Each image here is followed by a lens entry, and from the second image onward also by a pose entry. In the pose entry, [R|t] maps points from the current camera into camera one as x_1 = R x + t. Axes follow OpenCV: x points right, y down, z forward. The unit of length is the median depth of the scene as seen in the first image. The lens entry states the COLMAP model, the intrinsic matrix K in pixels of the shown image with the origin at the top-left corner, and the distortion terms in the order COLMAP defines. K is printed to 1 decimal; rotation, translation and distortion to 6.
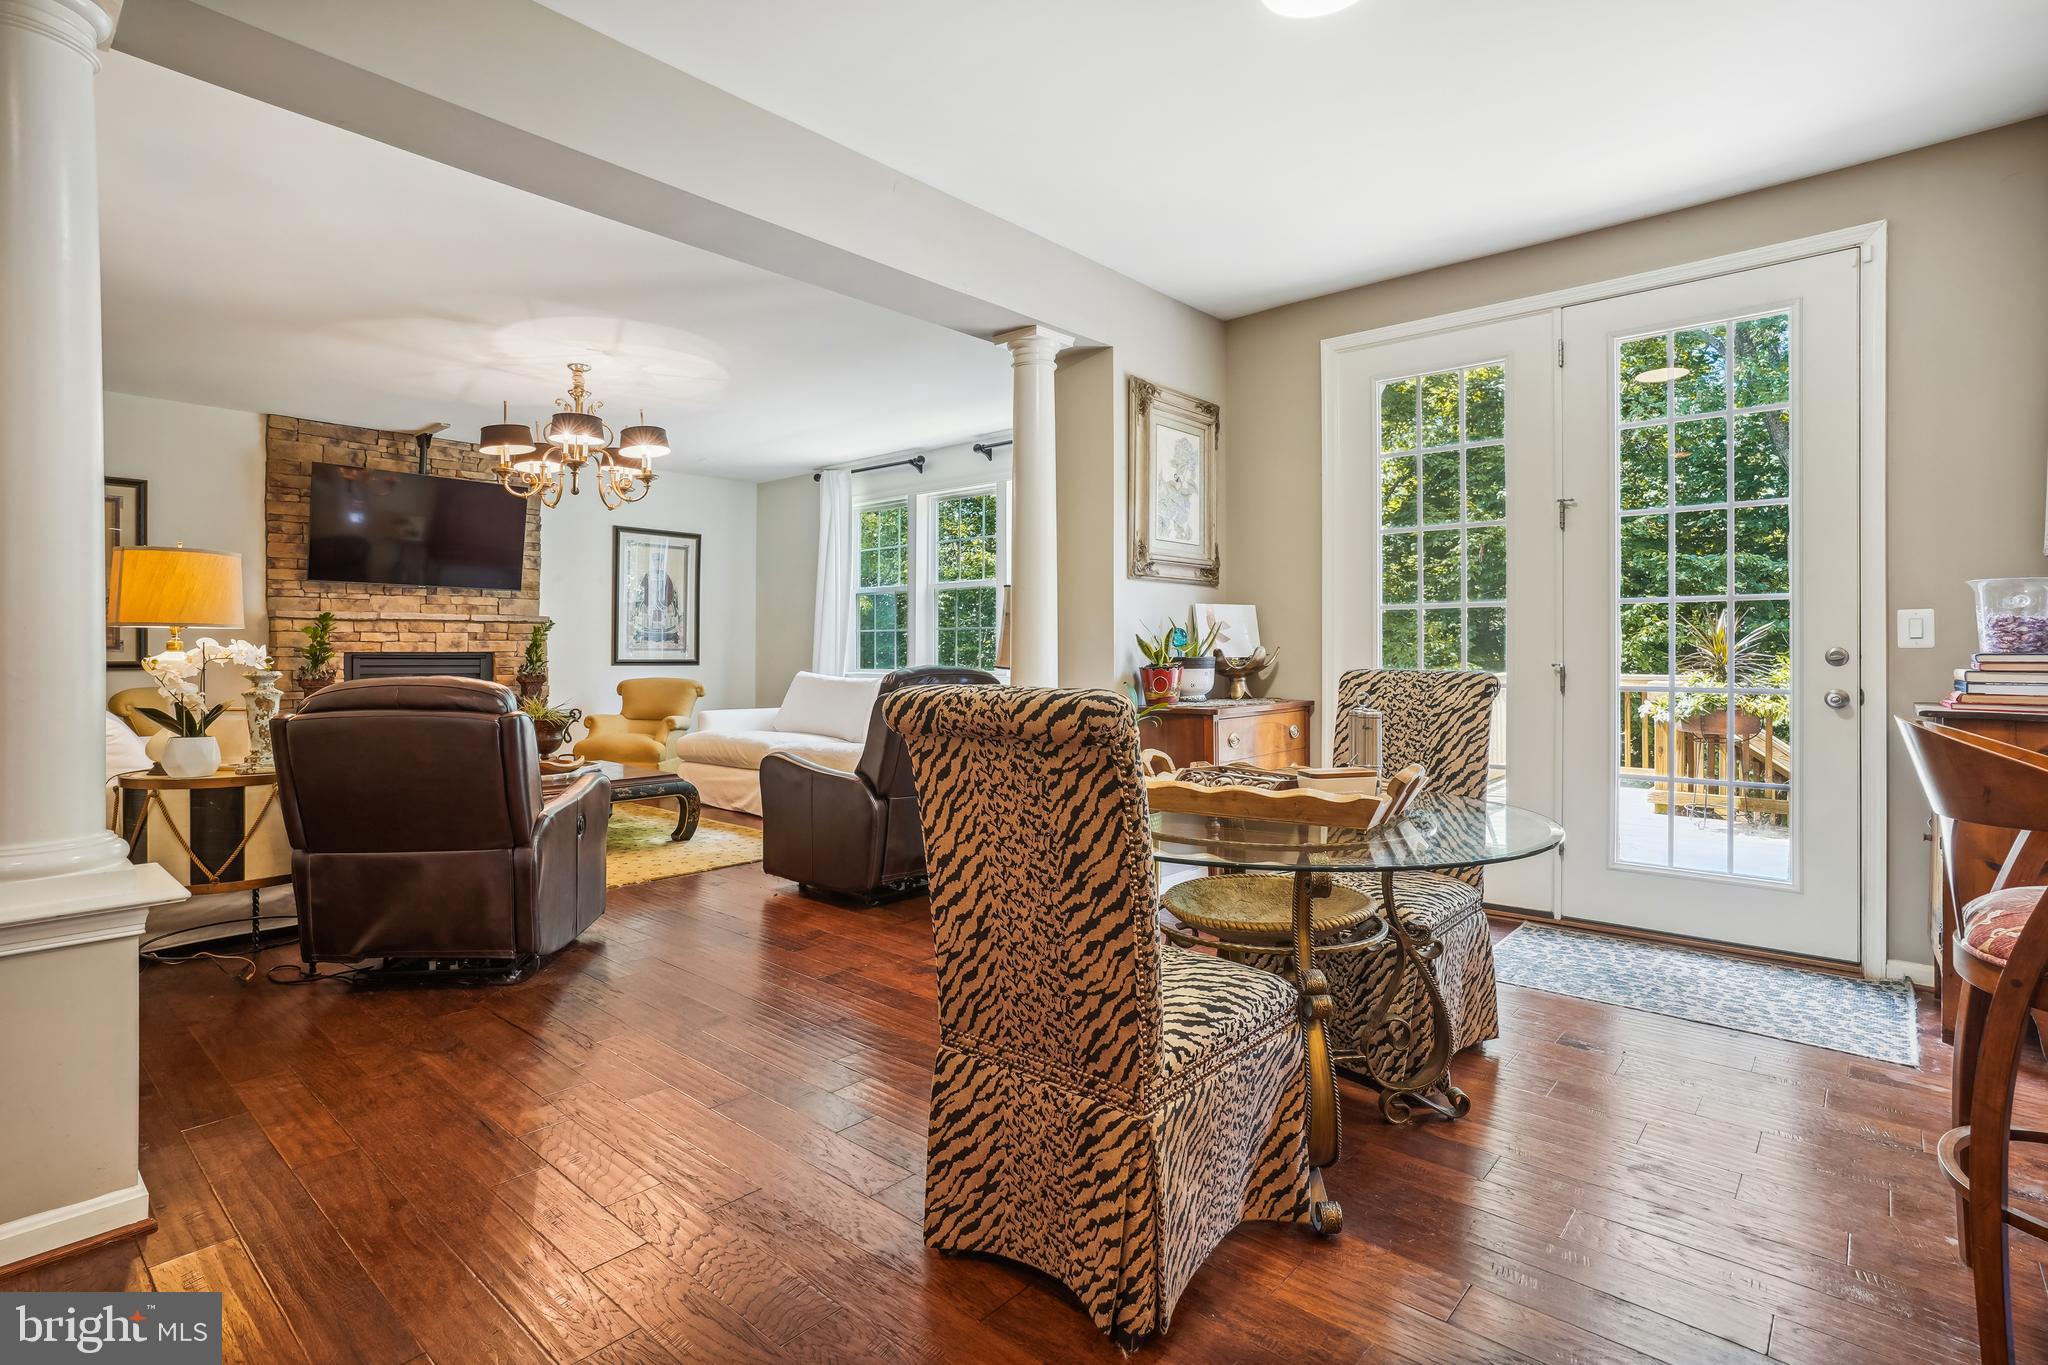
lens RADIAL K [[1009.9, 0, 1021.9], [0, 1009.9, 651.3], [0, 0, 1]] dist [-0.086037, 0.061338]
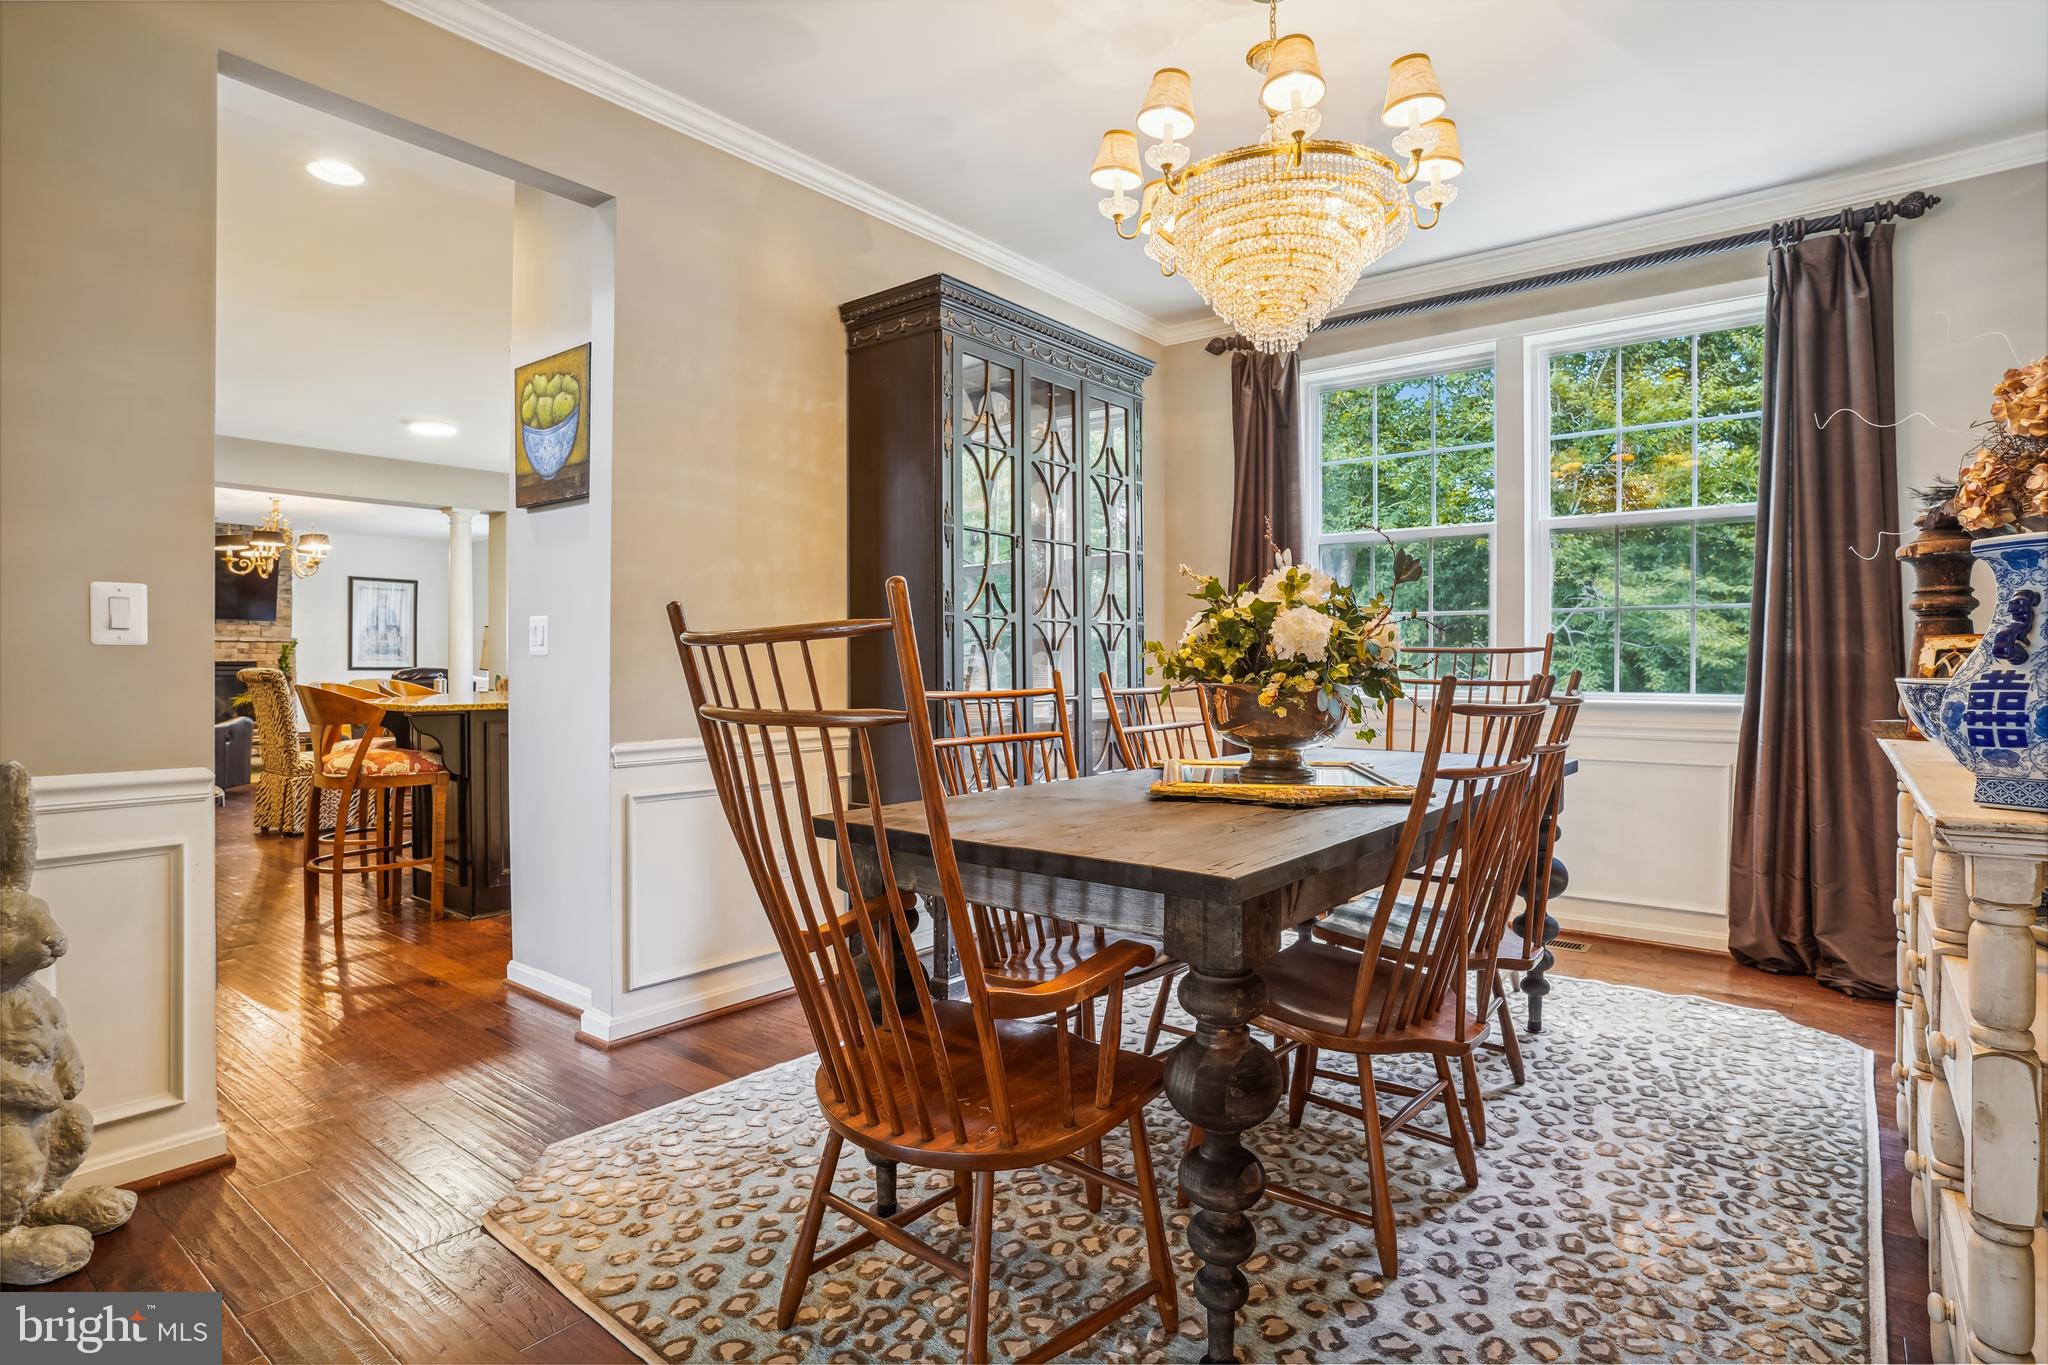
lens RADIAL K [[1069.6, 0, 1024.0], [0, 1069.6, 682.5], [0, 0, 1]] dist [-0.073432, 0.040915]
pose [[0.998904, 0.000595, 0.046800, 0.645706], [-0.001397, 0.999853, 0.017109, 0.004815], [-0.046783, -0.017155, 0.998758, -0.741785]]
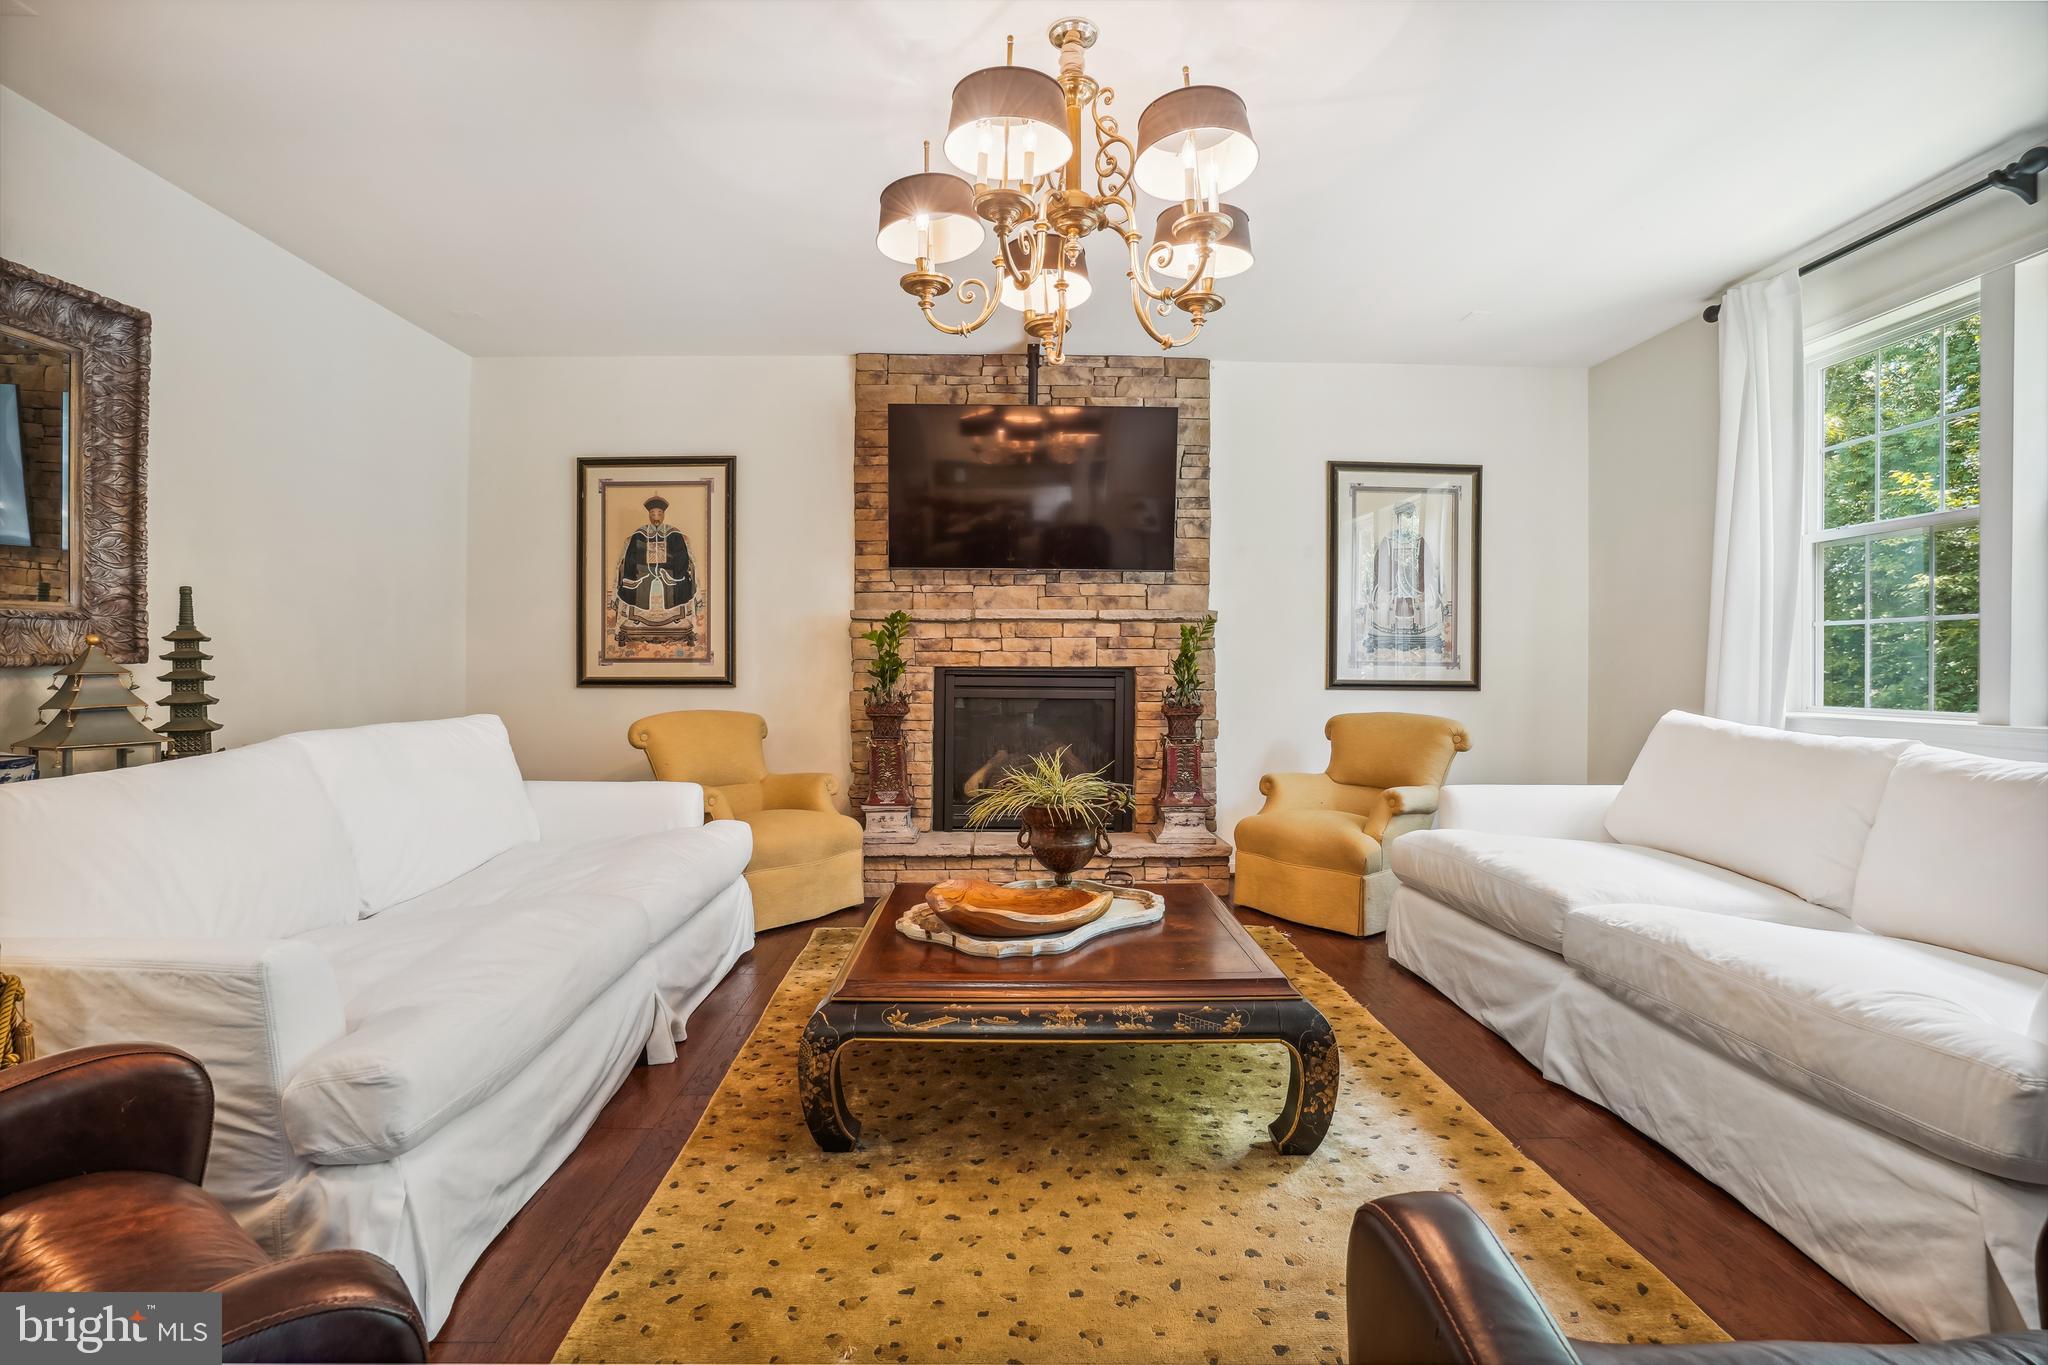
lens RADIAL K [[1018.5, 0, 1016.9], [0, 1018.5, 661.7], [0, 0, 1]] dist [-0.079144, 0.044003]
pose [[0.682393, -0.001137, -0.730985, -0.107326], [-0.002773, 0.999988, -0.004144, 0.000436], [0.730981, 0.004855, 0.682381, 0.542176]]
